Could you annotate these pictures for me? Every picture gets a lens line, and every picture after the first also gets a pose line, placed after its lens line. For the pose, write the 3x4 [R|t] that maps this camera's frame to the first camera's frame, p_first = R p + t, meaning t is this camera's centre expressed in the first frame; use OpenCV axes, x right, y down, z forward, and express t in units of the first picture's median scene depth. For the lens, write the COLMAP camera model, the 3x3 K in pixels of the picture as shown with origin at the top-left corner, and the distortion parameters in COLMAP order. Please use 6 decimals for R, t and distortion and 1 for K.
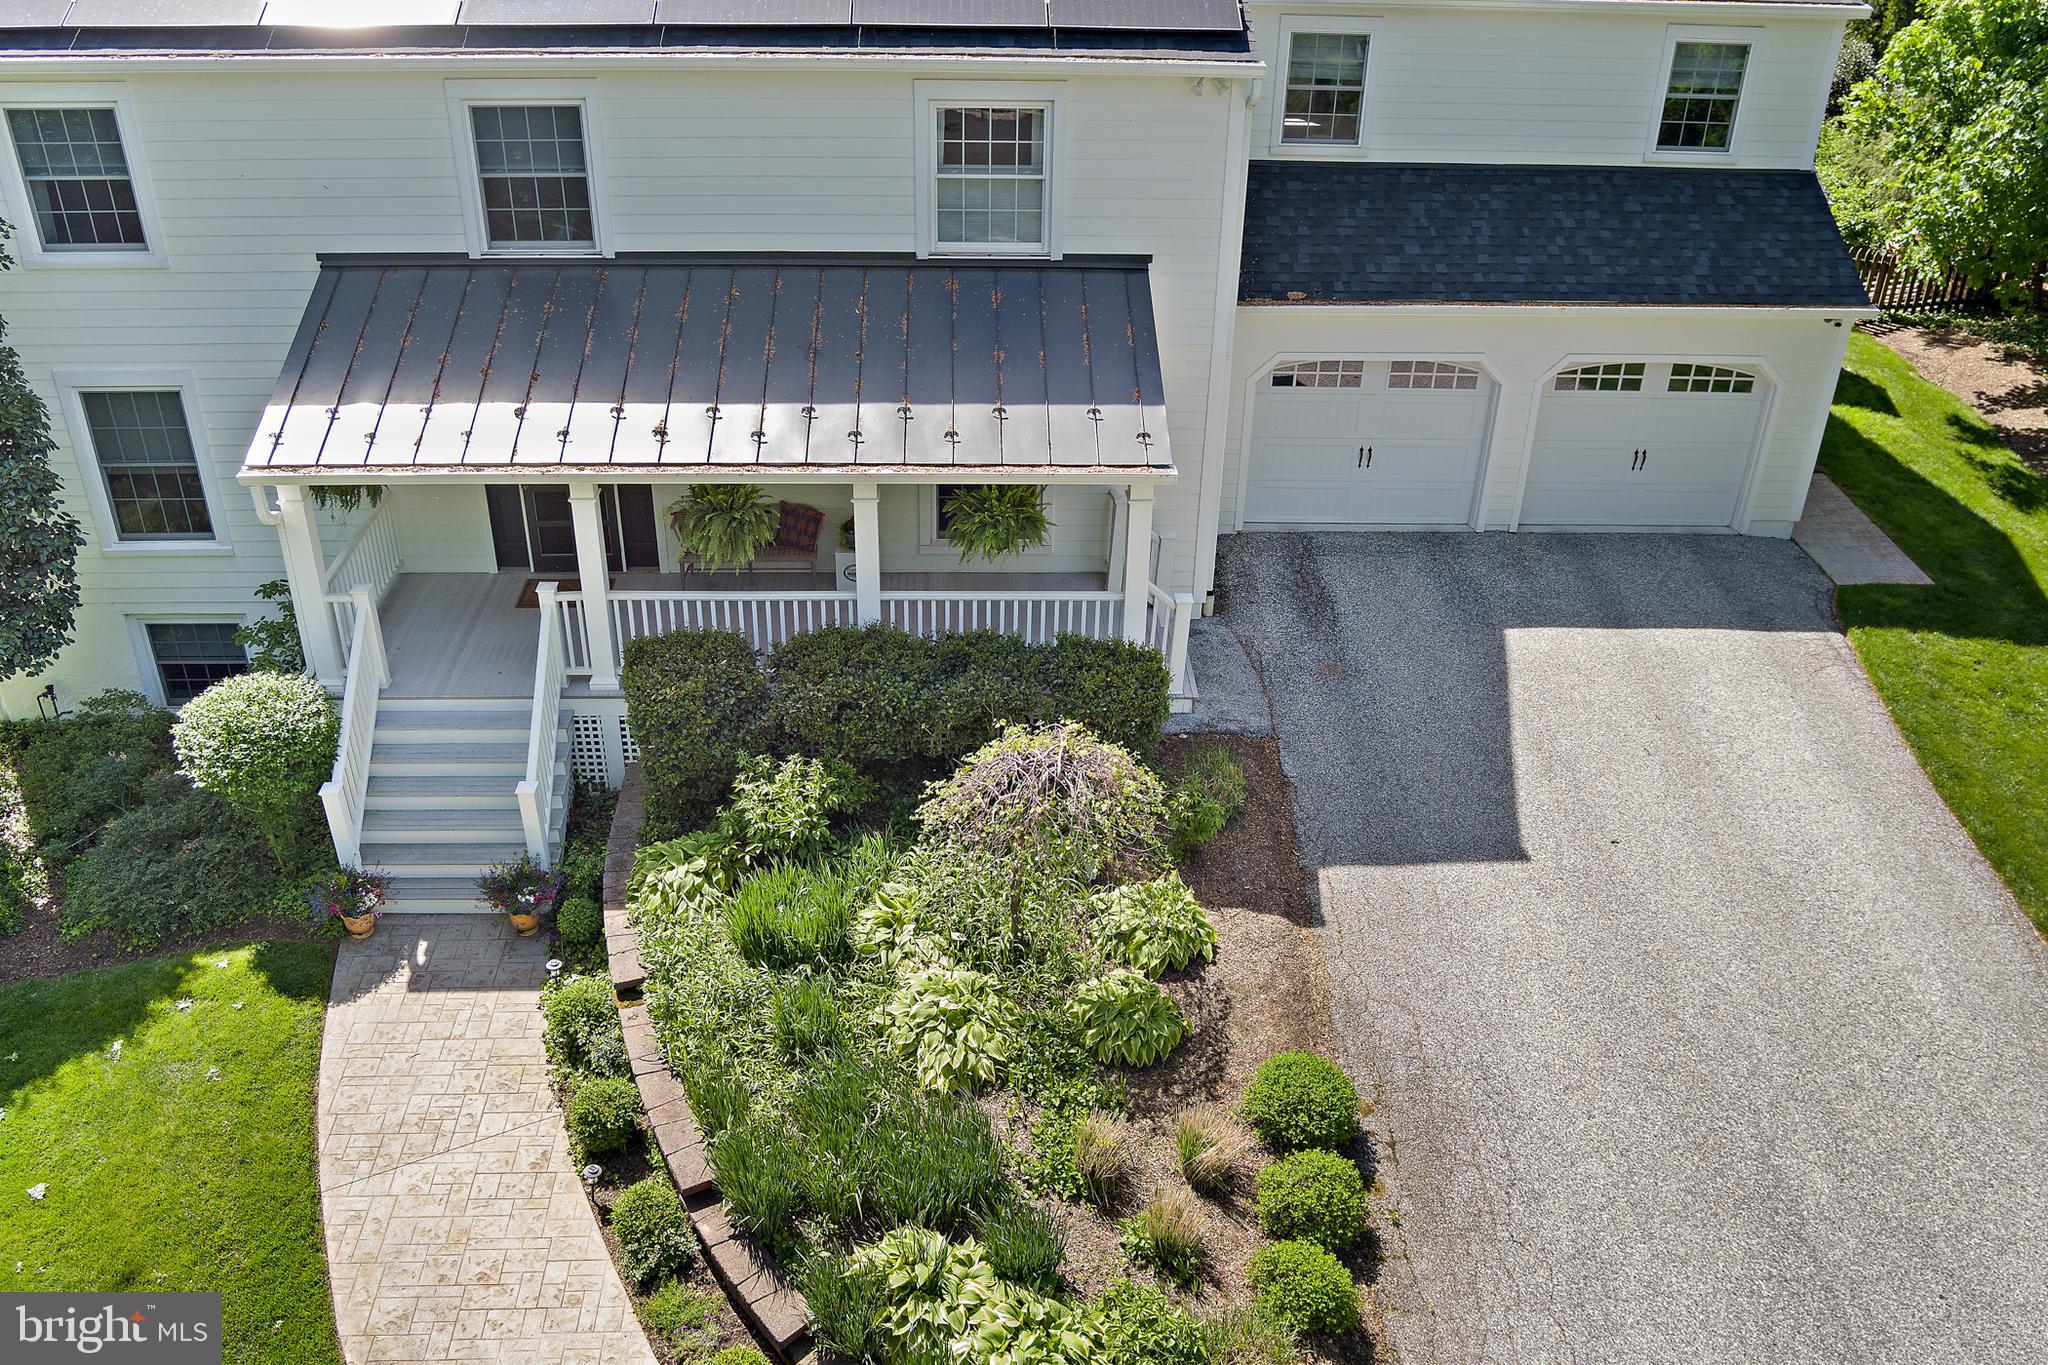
lens RADIAL K [[1687.1, 0, 990.0], [0, 1687.1, 675.3], [0, 0, 1]] dist [-0.073265, 0.006391]
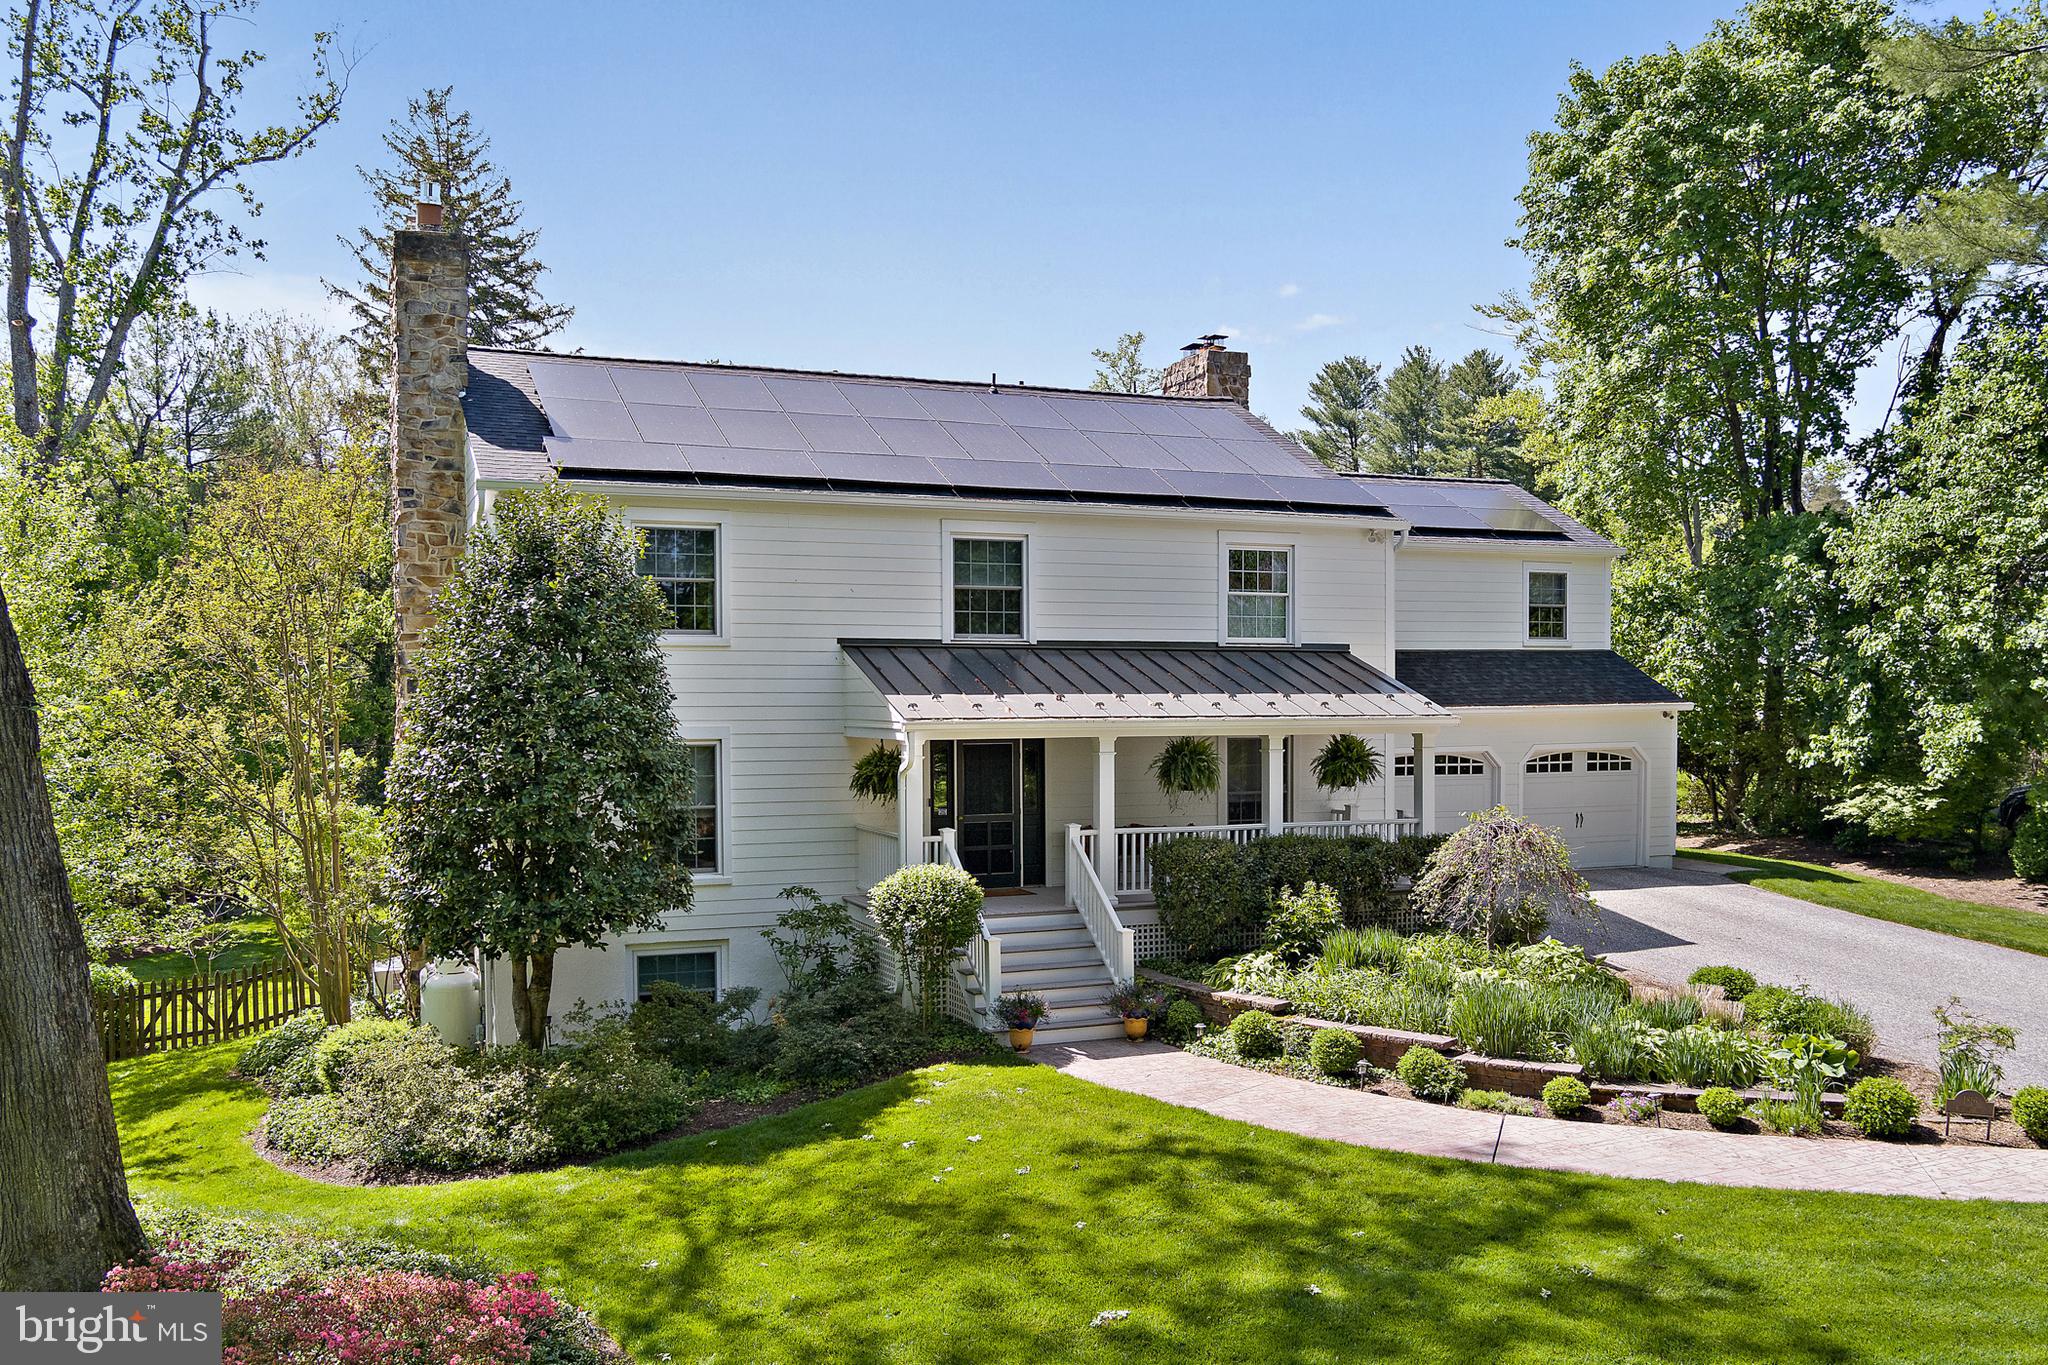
lens RADIAL K [[1771.4, 0, 939.9], [0, 1771.4, 801.2], [0, 0, 1]] dist [-0.066515, -0.009907]
pose [[0.937453, -0.034266, 0.346420, -0.842410], [0.193520, 0.878502, -0.436790, 0.525367], [-0.289364, 0.476509, 0.830185, -0.184822]]
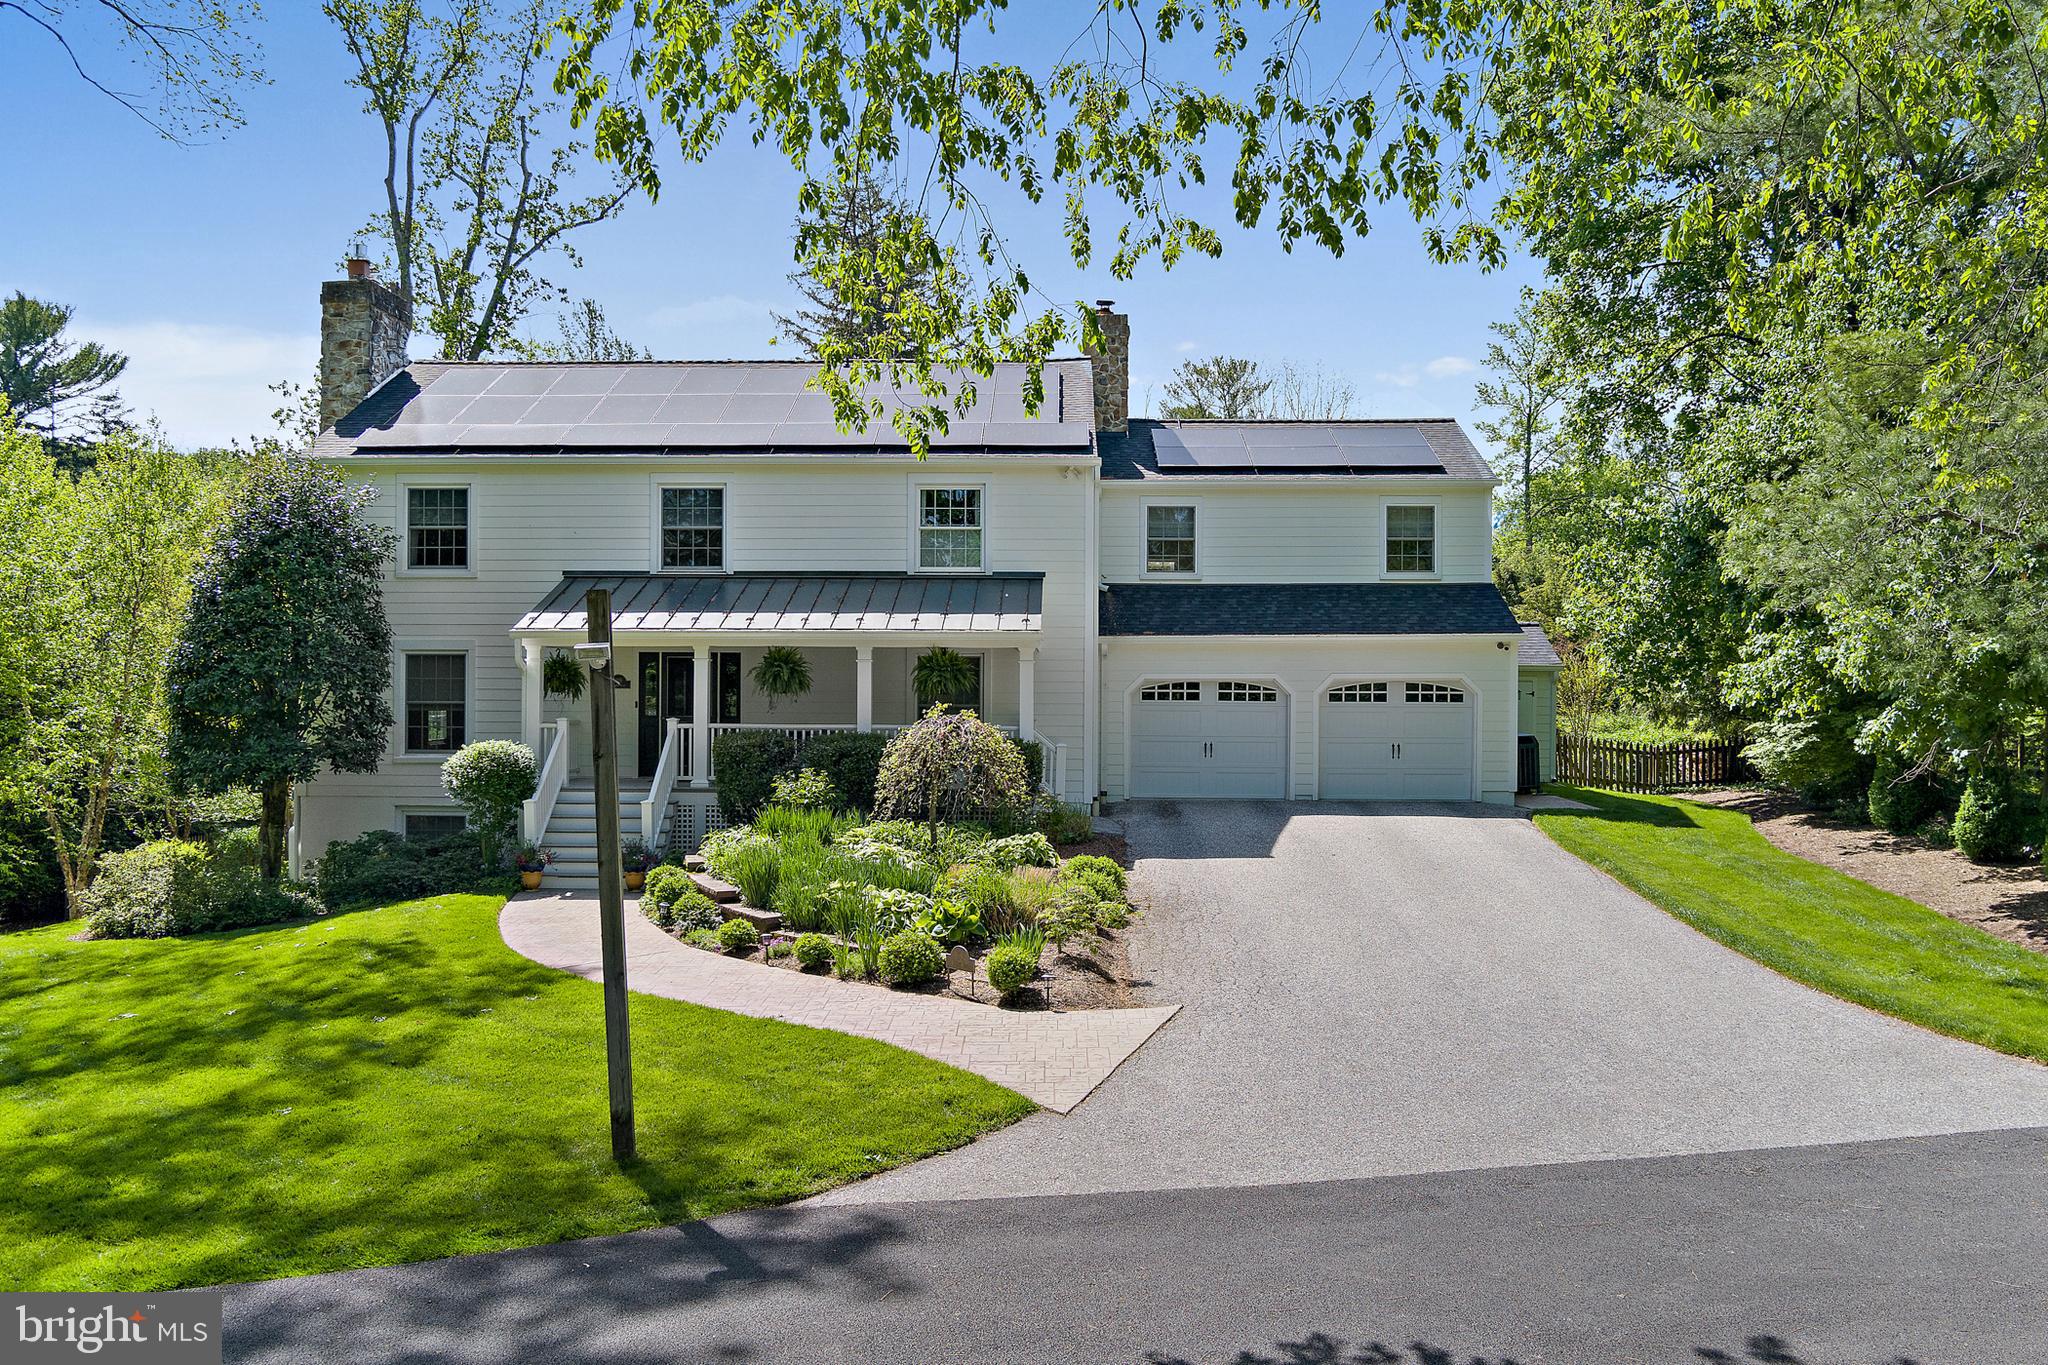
lens RADIAL K [[1705.3, 0, 951.1], [0, 1705.3, 714.5], [0, 0, 1]] dist [-0.076110, 0.004471]
pose [[0.996219, -0.002407, -0.086845, 0.152248], [-0.042363, 0.859268, -0.509769, 0.762602], [0.075850, 0.511520, 0.855917, -0.412729]]
